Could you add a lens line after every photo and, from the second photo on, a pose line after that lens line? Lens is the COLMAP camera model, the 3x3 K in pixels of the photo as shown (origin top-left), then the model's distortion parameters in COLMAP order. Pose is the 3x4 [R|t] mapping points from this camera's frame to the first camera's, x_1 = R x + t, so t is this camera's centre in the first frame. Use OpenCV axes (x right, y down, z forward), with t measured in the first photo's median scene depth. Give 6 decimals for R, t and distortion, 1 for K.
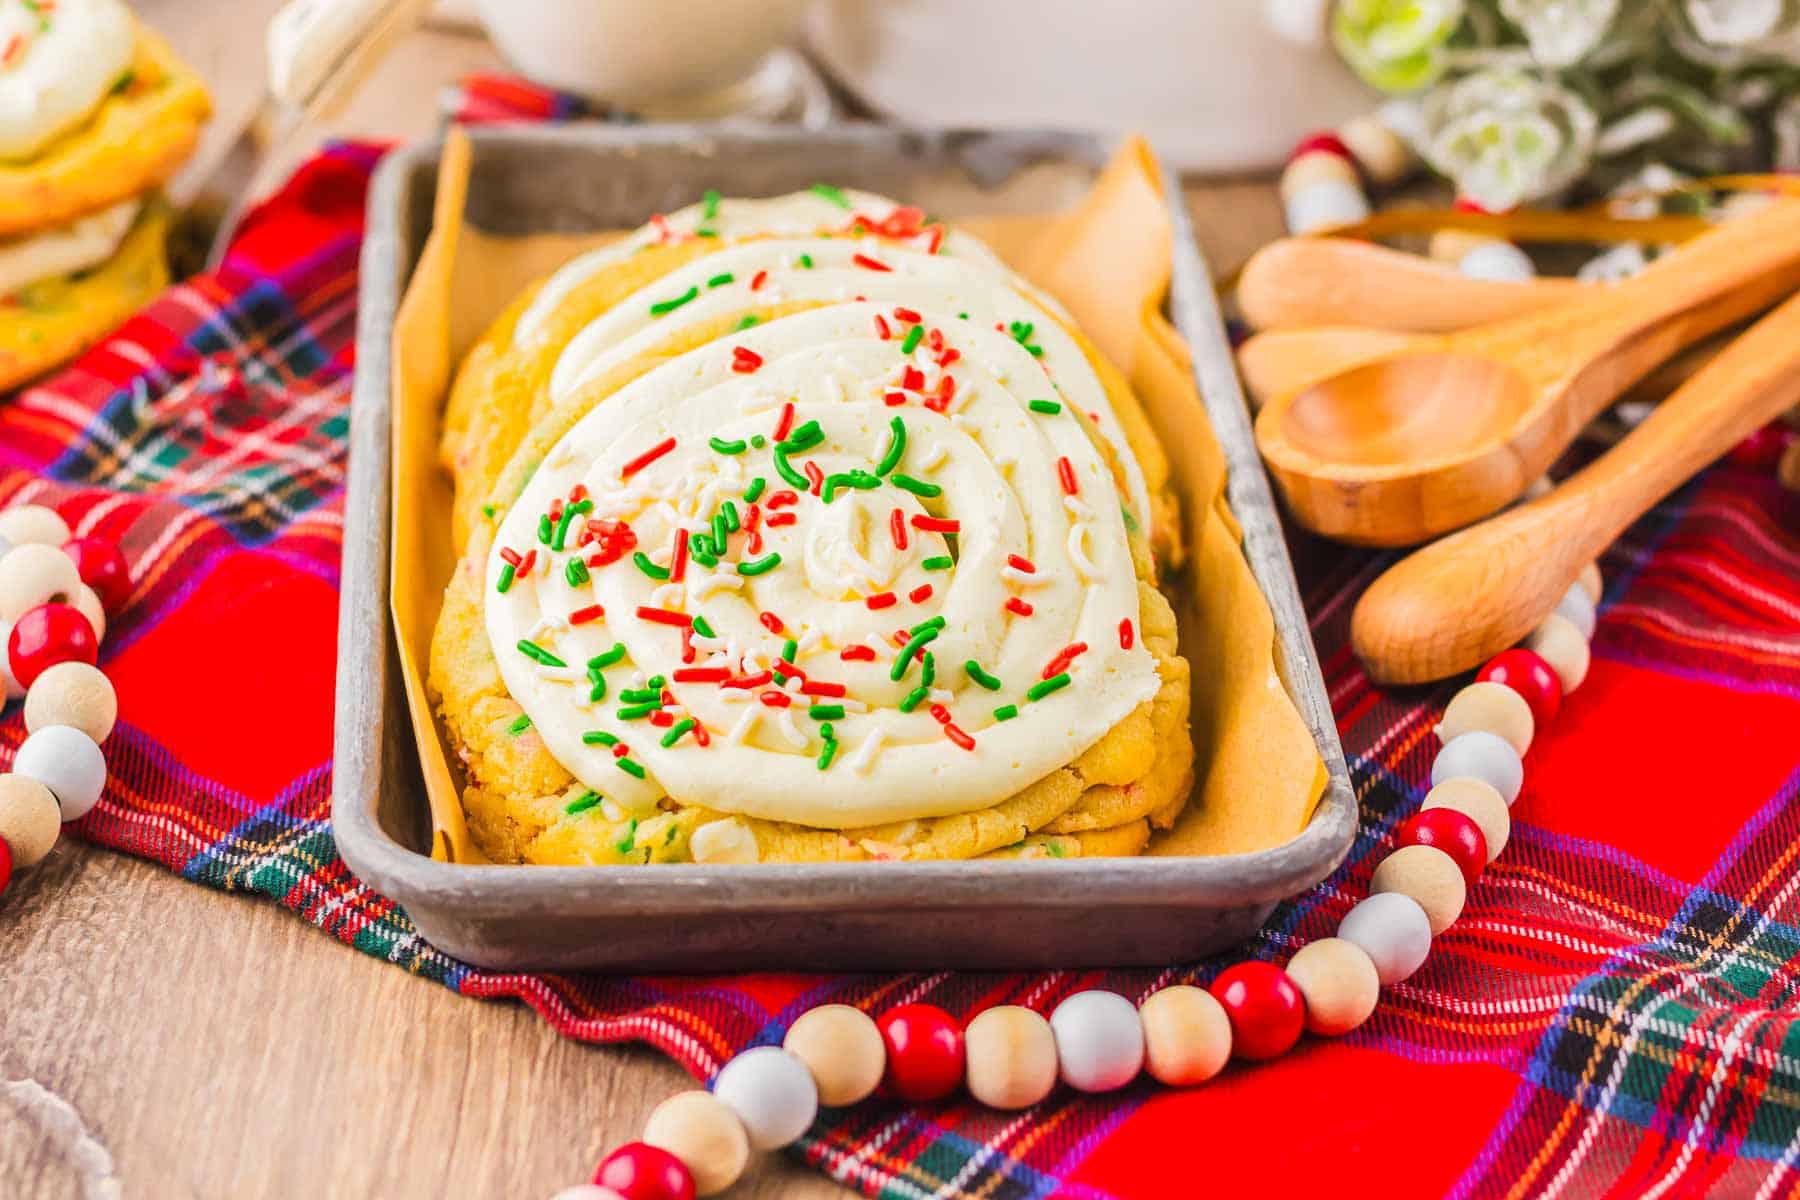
lens RADIAL K [[4404.9, 0, 900.0], [0, 4404.9, 600.0], [0, 0, 1]] dist [-0.073783, -0.258944]
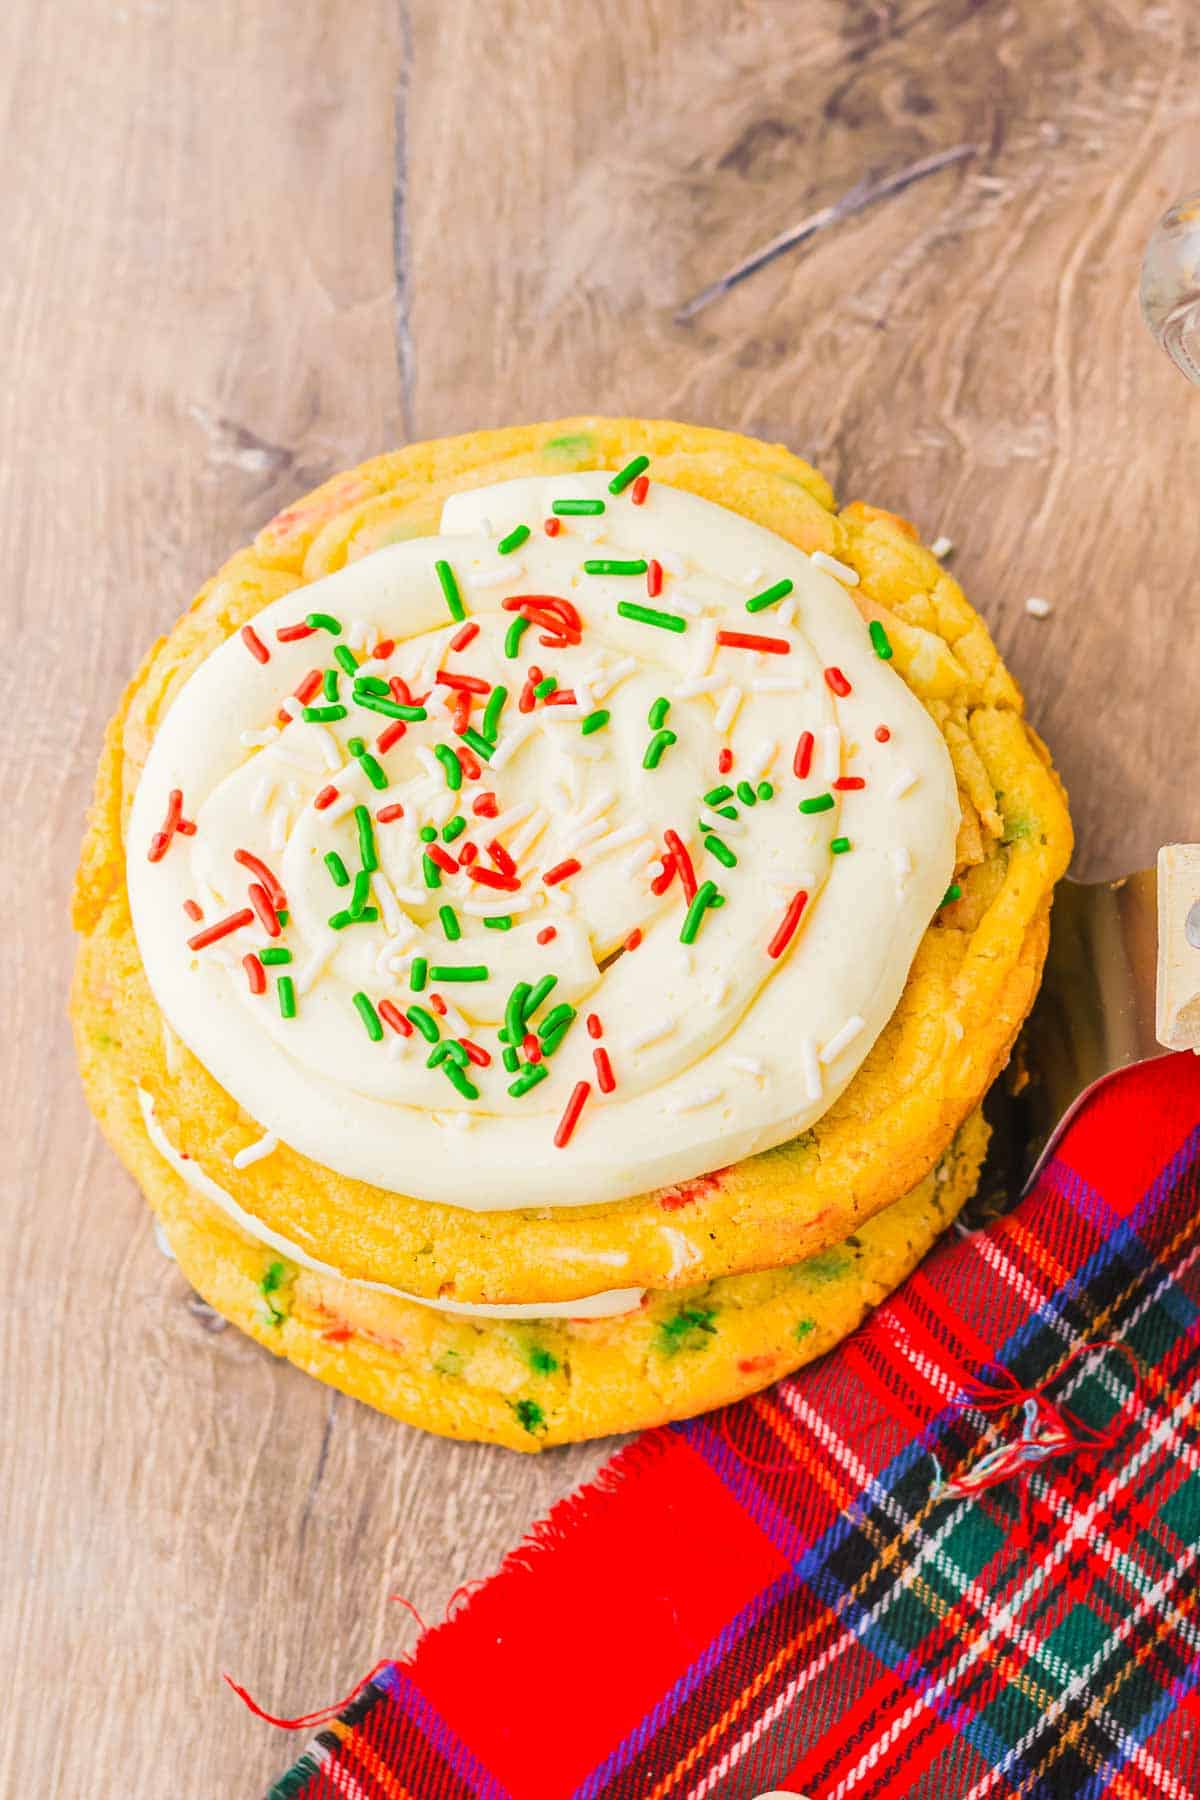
lens RADIAL K [[4493.4, 0, 575.8], [0, 4493.4, 762.1], [0, 0, 1]] dist [-0.088780, 0.326638]
pose [[0.973496, 0.167489, -0.155734, -0.155433], [-0.009790, 0.710833, 0.703293, -0.781746], [0.228495, -0.683128, 0.693632, 0.622116]]
